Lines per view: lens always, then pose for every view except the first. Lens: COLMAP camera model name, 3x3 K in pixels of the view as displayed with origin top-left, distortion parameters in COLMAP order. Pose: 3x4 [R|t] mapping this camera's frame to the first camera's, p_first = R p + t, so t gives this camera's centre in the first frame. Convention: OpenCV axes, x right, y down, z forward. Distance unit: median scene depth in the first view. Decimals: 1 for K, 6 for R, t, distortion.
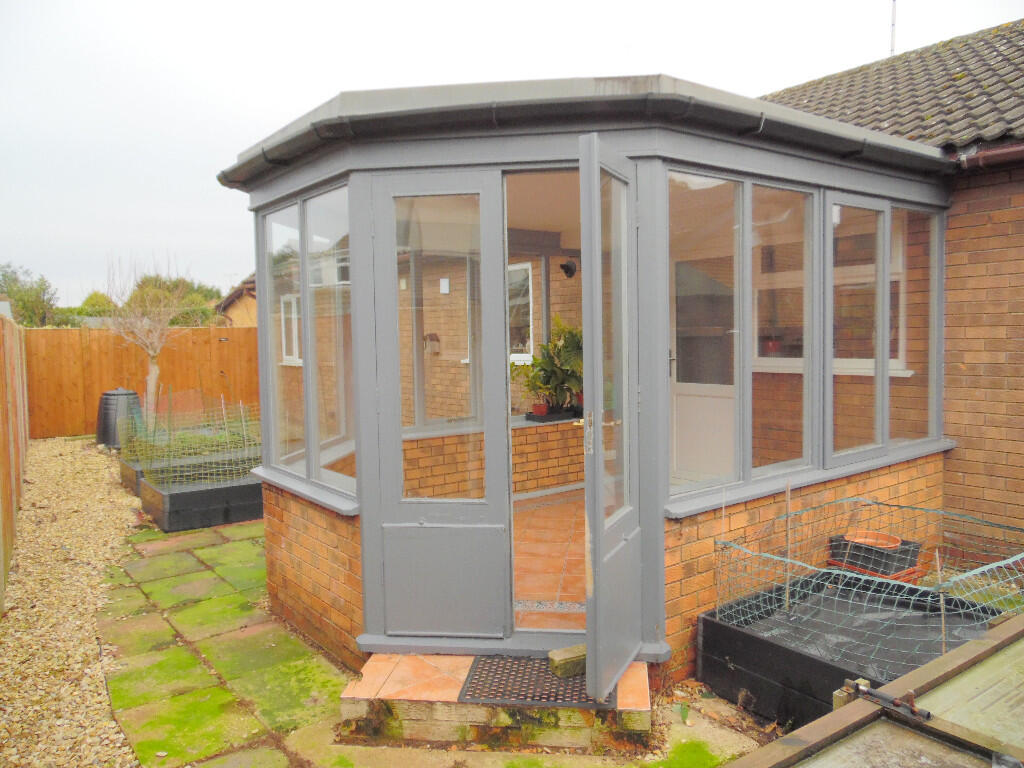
lens RADIAL K [[771.7, 0, 511.5], [0, 771.7, 382.2], [0, 0, 1]] dist [-0.001897, 0.027211]
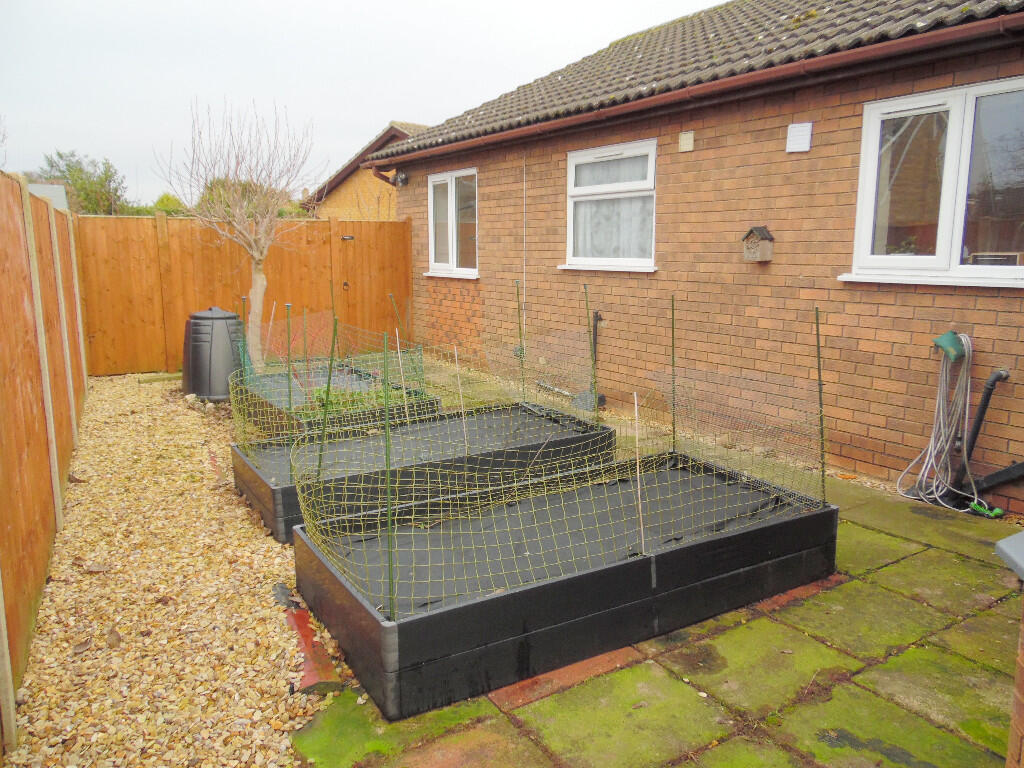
lens RADIAL K [[771.7, 0, 512.5], [0, 771.7, 382.2], [0, 0, 1]] dist [-0.001897, 0.027211]
pose [[0.996854, 0.027826, -0.074212, -0.188316], [-0.019101, 0.993091, 0.115783, -0.009975], [0.076921, -0.114001, 0.990498, 0.333545]]
